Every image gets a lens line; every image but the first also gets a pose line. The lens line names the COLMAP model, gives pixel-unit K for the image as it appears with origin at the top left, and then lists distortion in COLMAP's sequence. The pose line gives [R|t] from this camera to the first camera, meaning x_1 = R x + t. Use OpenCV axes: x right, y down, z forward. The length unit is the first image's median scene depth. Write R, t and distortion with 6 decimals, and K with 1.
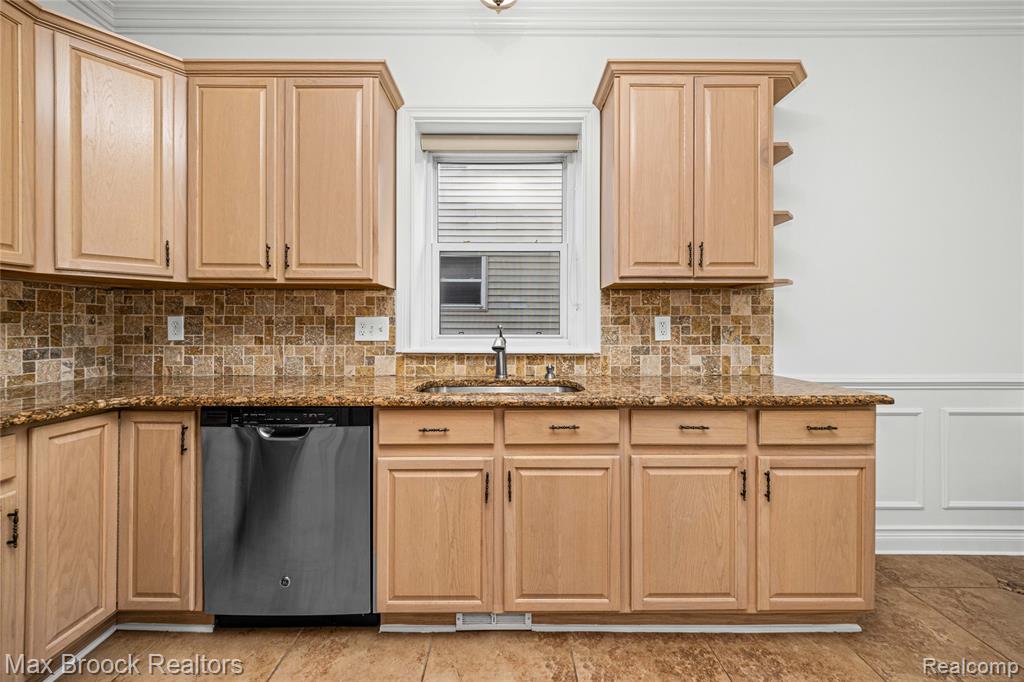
lens RADIAL K [[409.0, 0, 509.6], [0, 409.0, 329.3], [0, 0, 1]] dist [0.001613, -0.000227]
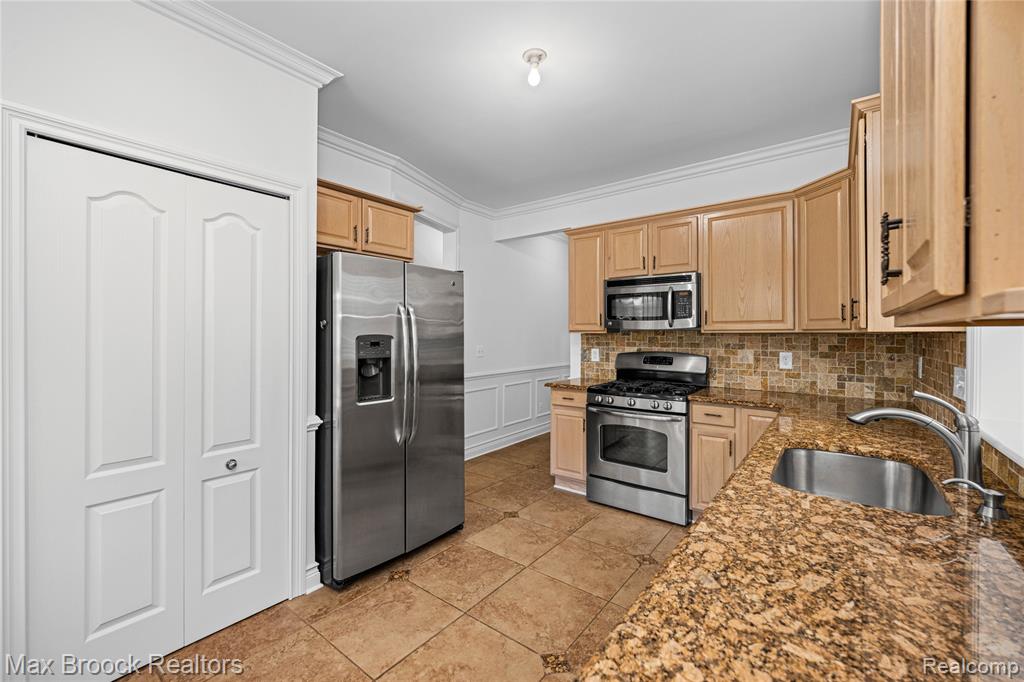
lens RADIAL K [[432.3, 0, 510.7], [0, 432.3, 333.9], [0, 0, 1]] dist [0.001391, 0.000065]
pose [[-0.624199, -0.000611, -0.781265, 0.853209], [-0.006426, 0.999970, 0.004352, -0.096005], [0.781239, 0.007737, -0.624184, 0.884285]]
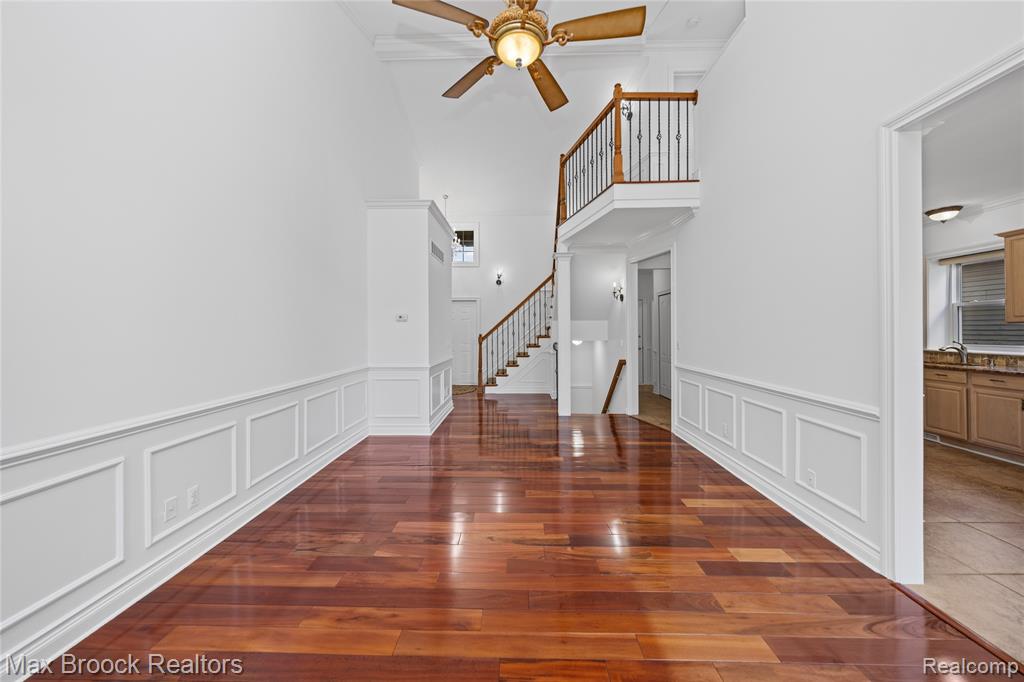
lens RADIAL K [[351.0, 0, 511.7], [0, 351.0, 332.1], [0, 0, 1]] dist [-0.000765, -0.000022]
pose [[-0.034792, -0.002943, -0.999390, 2.117902], [0.006545, 0.999974, -0.003173, -0.074001], [0.999373, -0.006651, -0.034772, -1.584414]]
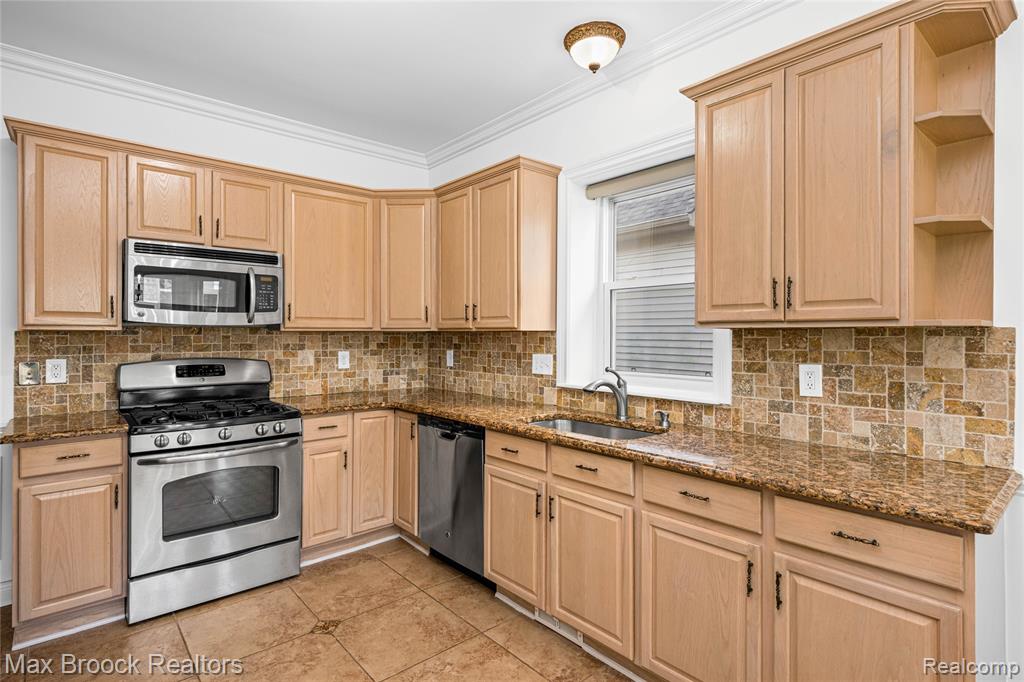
lens RADIAL K [[519.3, 0, 514.8], [0, 519.3, 335.5], [0, 0, 1]] dist [0.006755, -0.002090]
pose [[0.654391, 0.001598, -0.756154, 0.771609], [-0.005067, 0.999985, -0.002271, -0.083109], [0.756139, 0.005317, 0.654389, -0.050010]]
